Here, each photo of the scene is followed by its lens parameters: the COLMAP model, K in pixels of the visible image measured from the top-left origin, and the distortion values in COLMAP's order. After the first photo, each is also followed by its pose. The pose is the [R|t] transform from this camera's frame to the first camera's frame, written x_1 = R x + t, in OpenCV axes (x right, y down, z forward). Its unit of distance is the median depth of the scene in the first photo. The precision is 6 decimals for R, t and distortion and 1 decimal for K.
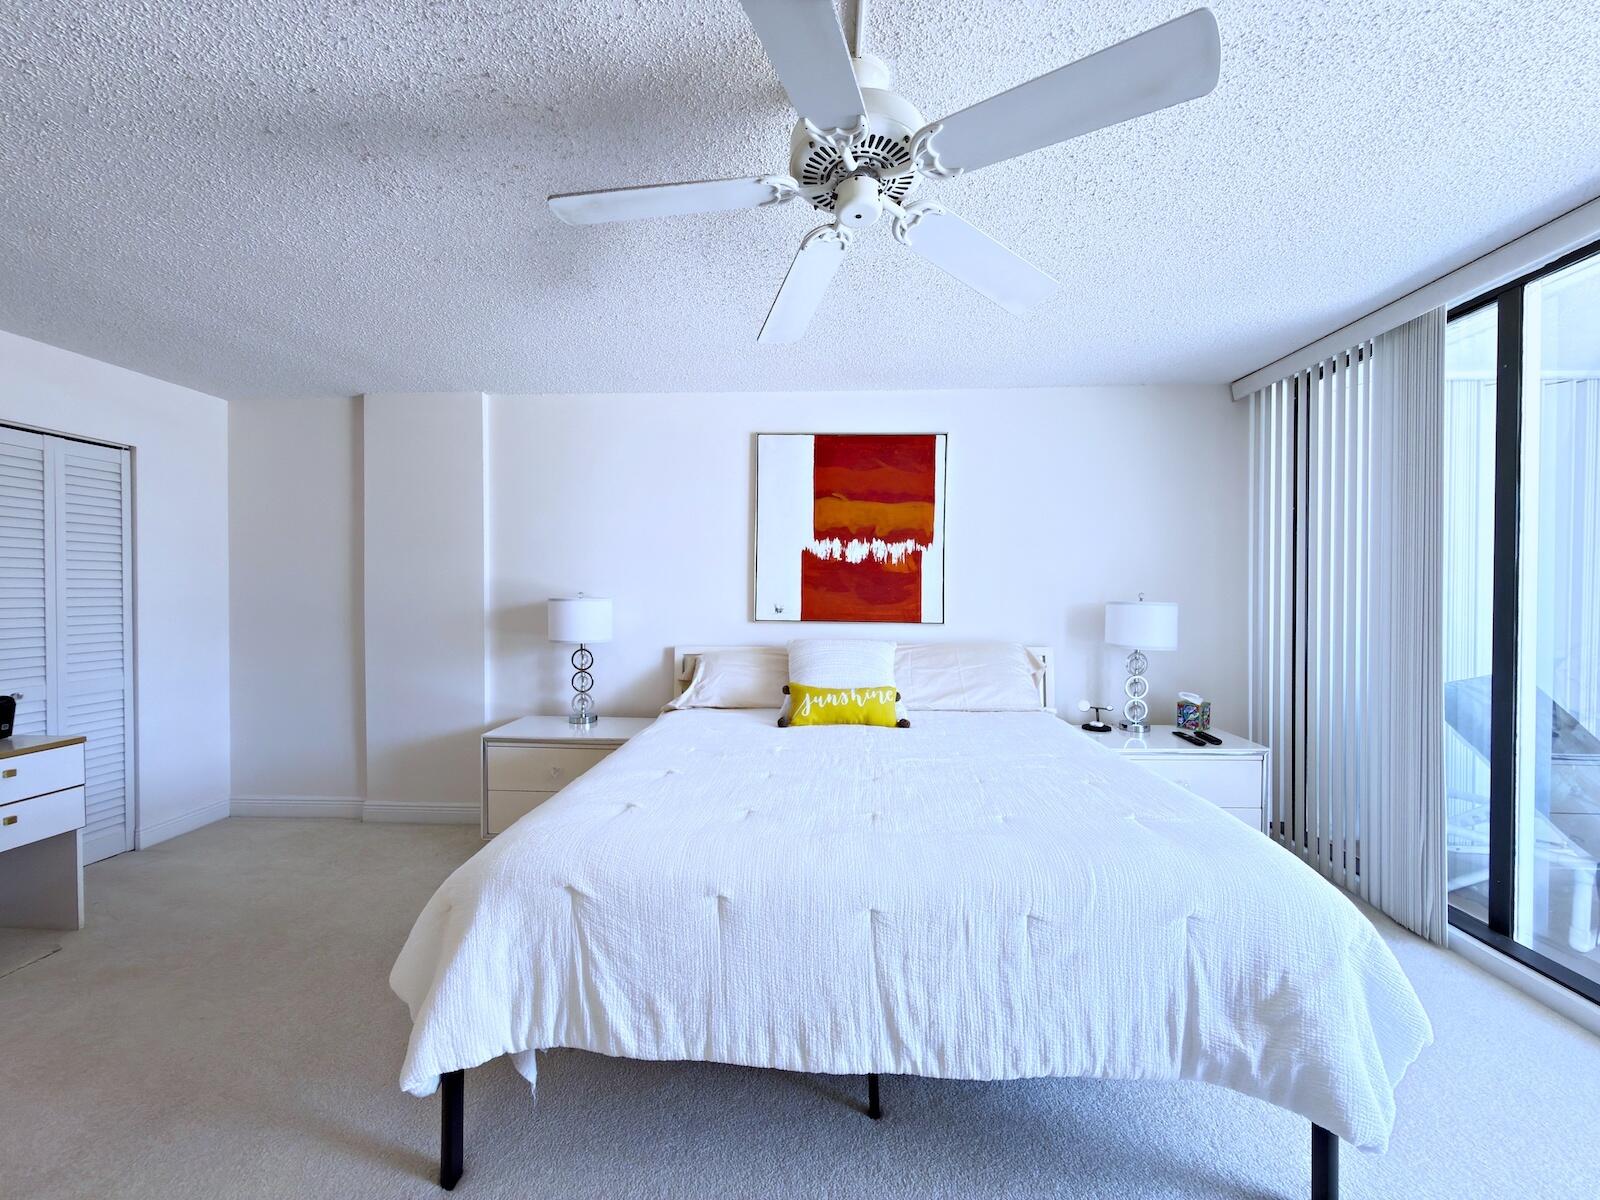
lens RADIAL K [[637.5, 0, 801.3], [0, 637.5, 598.7], [0, 0, 1]] dist [0.000049, 0.000292]
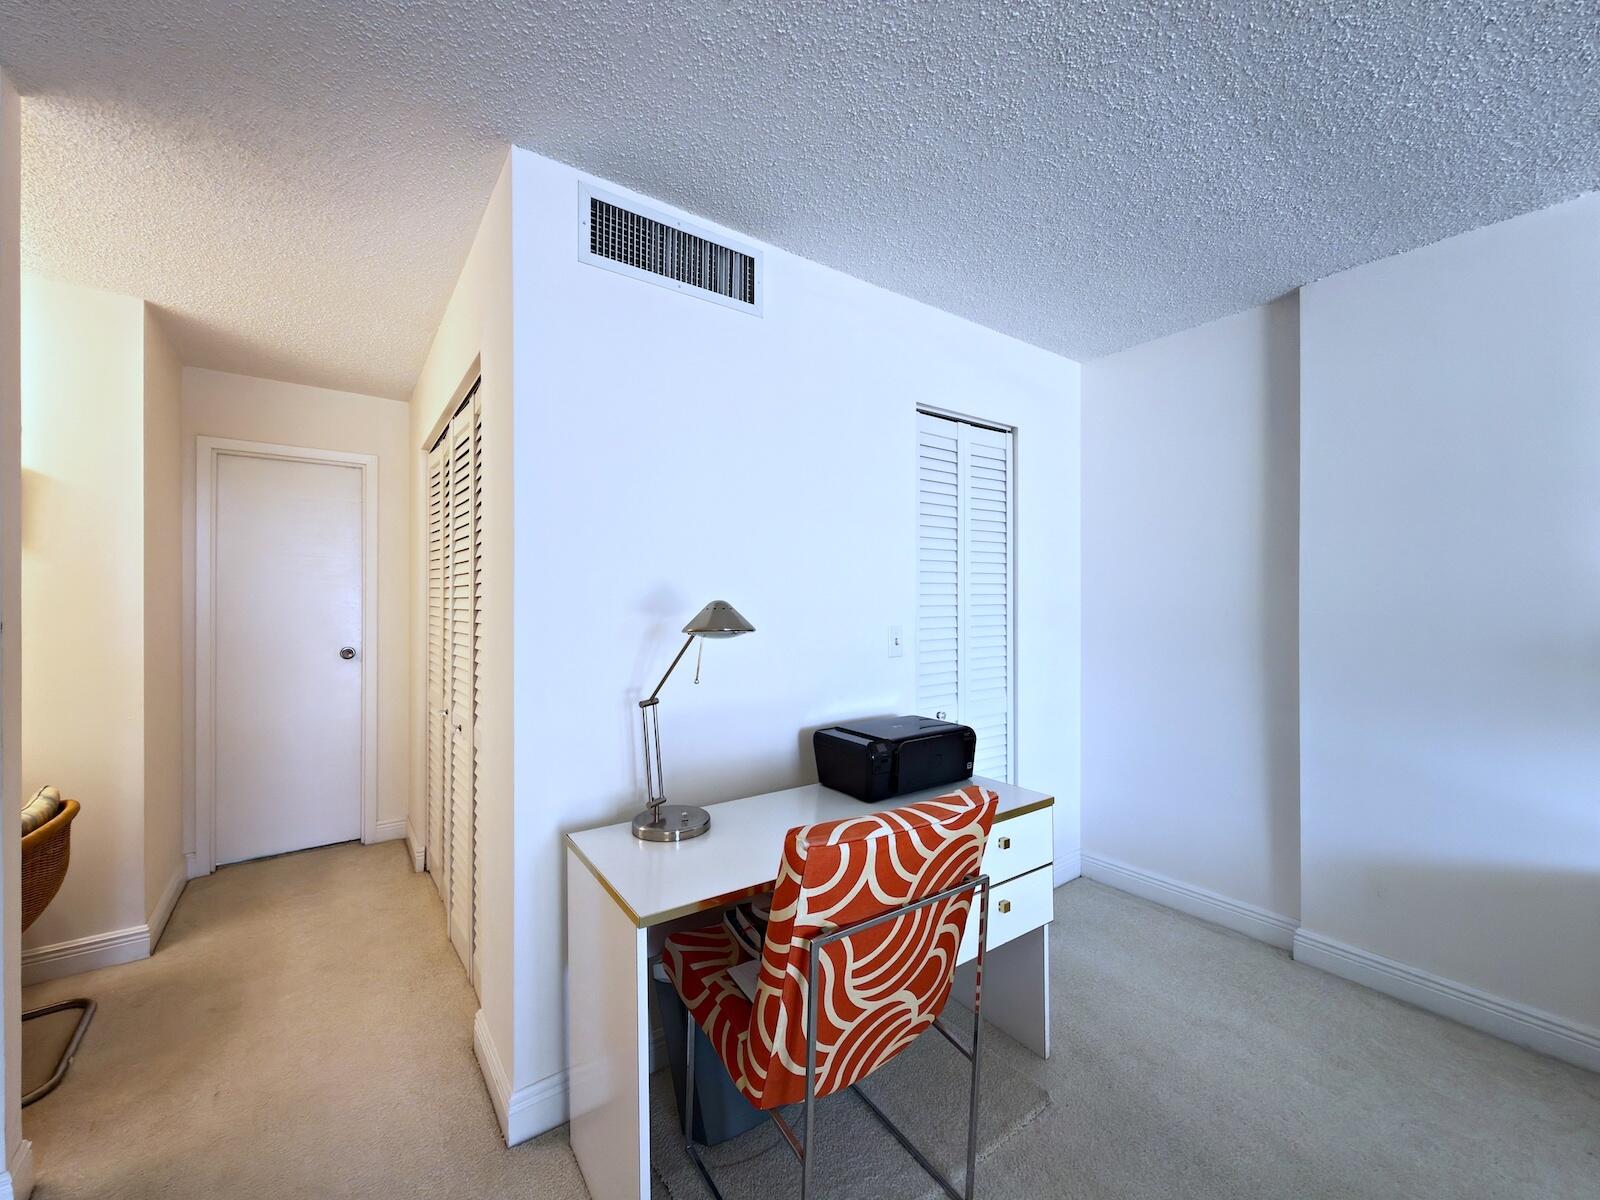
lens RADIAL K [[647.6, 0, 805.3], [0, 647.6, 599.7], [0, 0, 1]] dist [0.001905, 0.000284]
pose [[0.635627, -0.000080, -0.771996, -0.551722], [-0.004382, 0.999984, -0.003711, -0.004311], [0.771984, 0.005742, 0.635616, 0.232119]]
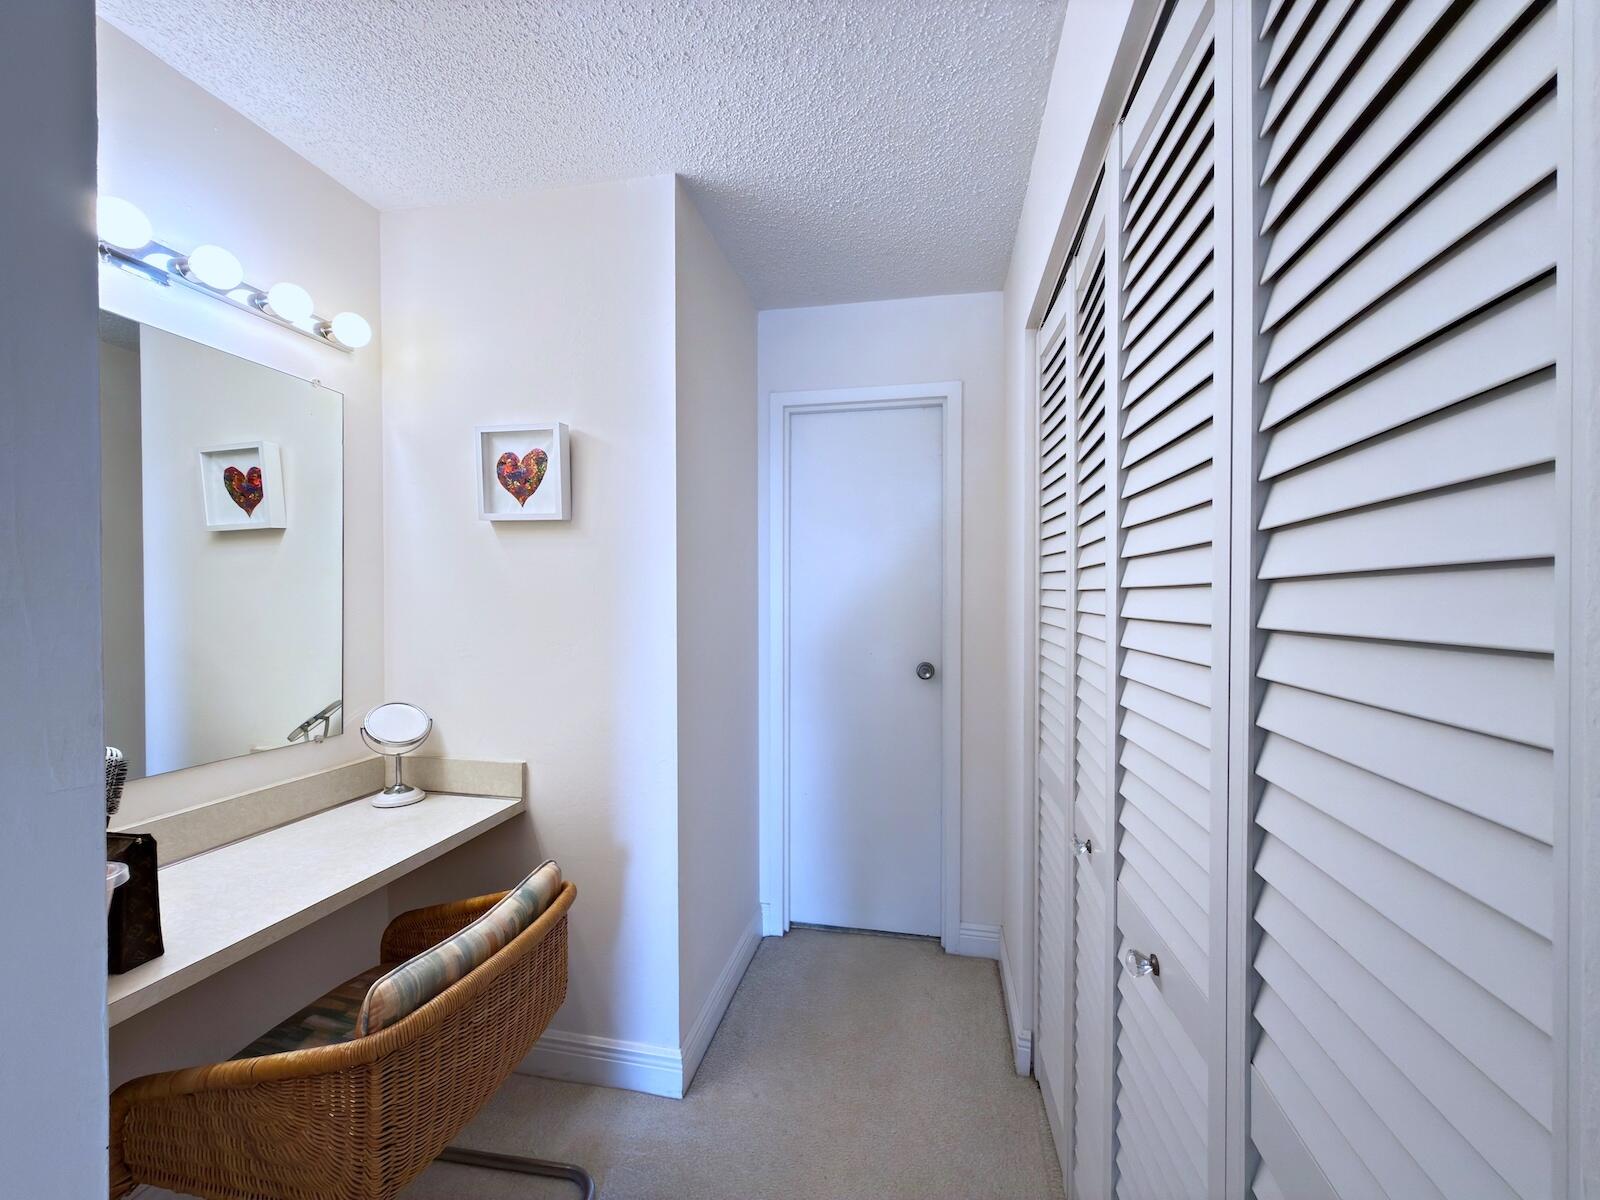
lens RADIAL K [[639.5, 0, 800.0], [0, 639.5, 600.0], [0, 0, 1]] dist [-0.001420, -0.000408]
pose [[-0.151687, 0.005039, -0.988416, -1.097877], [-0.003186, 0.999979, 0.005587, -0.002327], [0.988423, 0.003997, -0.151668, 0.298403]]
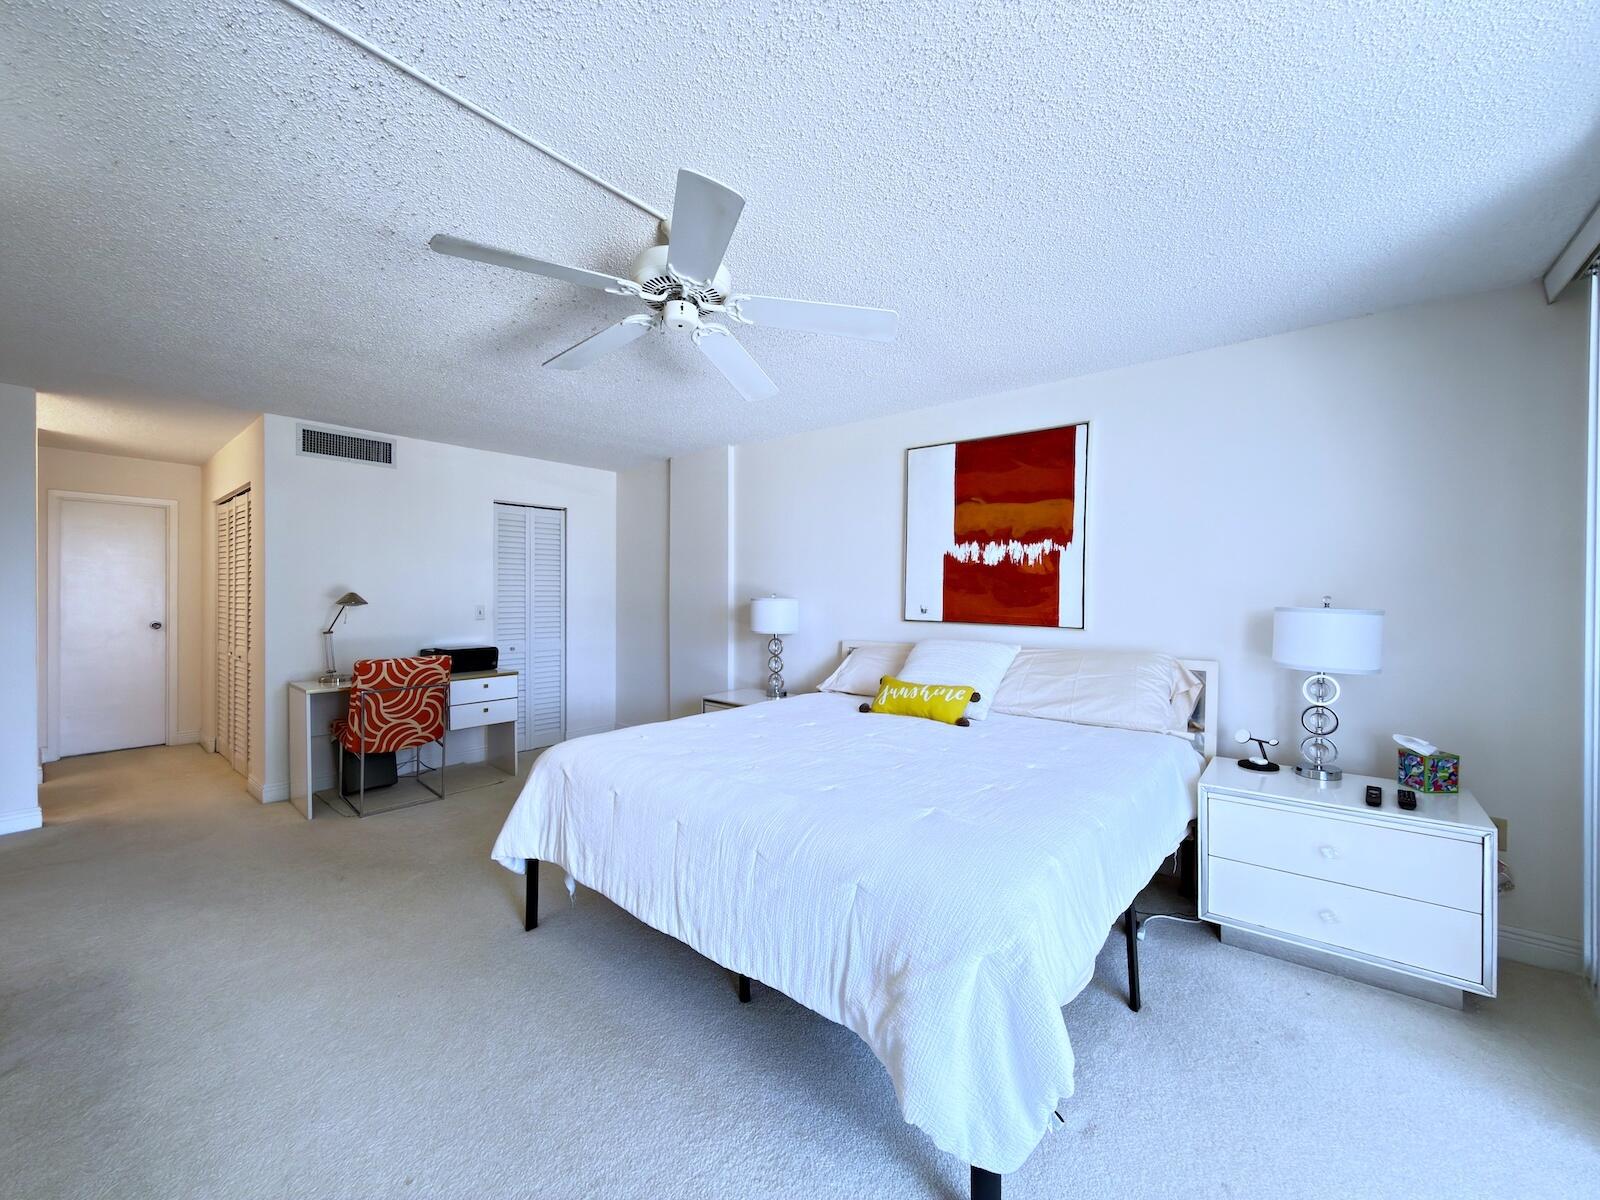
lens RADIAL K [[637.5, 0, 801.3], [0, 637.5, 598.7], [0, 0, 1]] dist [0.000049, 0.000292]
pose [[0.798076, 0.007351, -0.602513, 0.479439], [-0.008583, 0.999963, 0.000831, -0.001649], [0.602496, 0.004508, 0.798109, 0.018053]]
